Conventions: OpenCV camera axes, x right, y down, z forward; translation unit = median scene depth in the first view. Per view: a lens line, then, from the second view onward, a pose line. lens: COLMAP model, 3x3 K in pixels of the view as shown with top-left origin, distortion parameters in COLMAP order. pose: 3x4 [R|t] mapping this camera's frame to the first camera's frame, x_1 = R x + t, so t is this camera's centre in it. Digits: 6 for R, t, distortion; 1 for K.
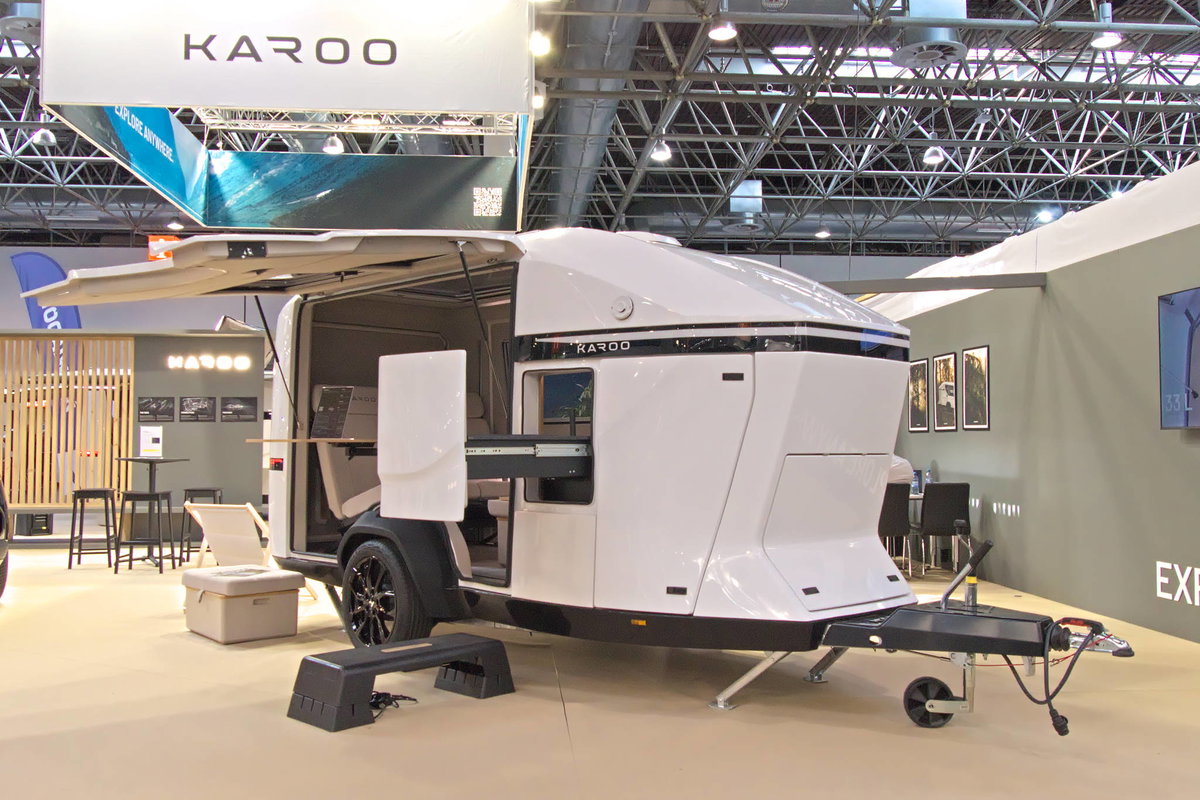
lens RADIAL K [[1010.0, 0, 600.0], [0, 1010.0, 400.0], [0, 0, 1]] dist [0.005424, -0.000461]
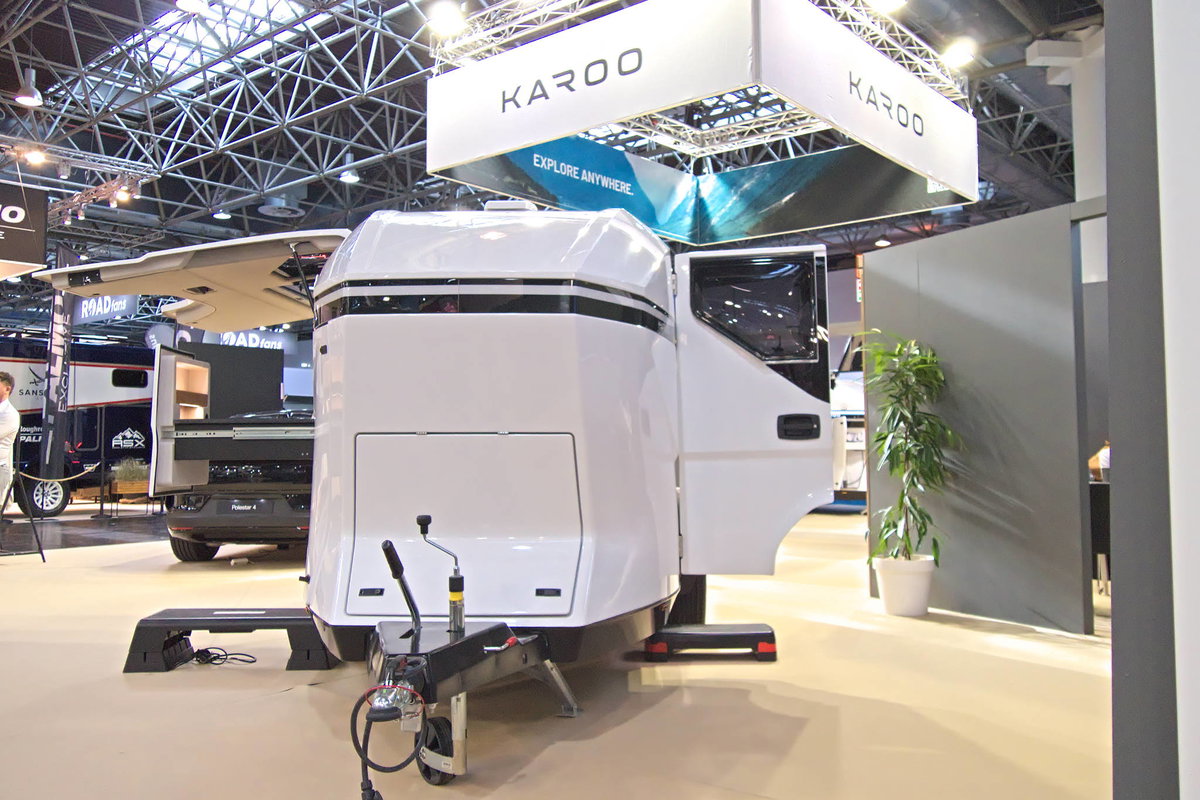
lens RADIAL K [[963.0, 0, 597.9], [0, 963.0, 386.8], [0, 0, 1]] dist [-0.006102, -0.001250]
pose [[0.739621, -0.043179, -0.671637, 0.246072], [0.033026, 0.999066, -0.027860, 0.011597], [0.672213, -0.001576, 0.740356, 0.141165]]
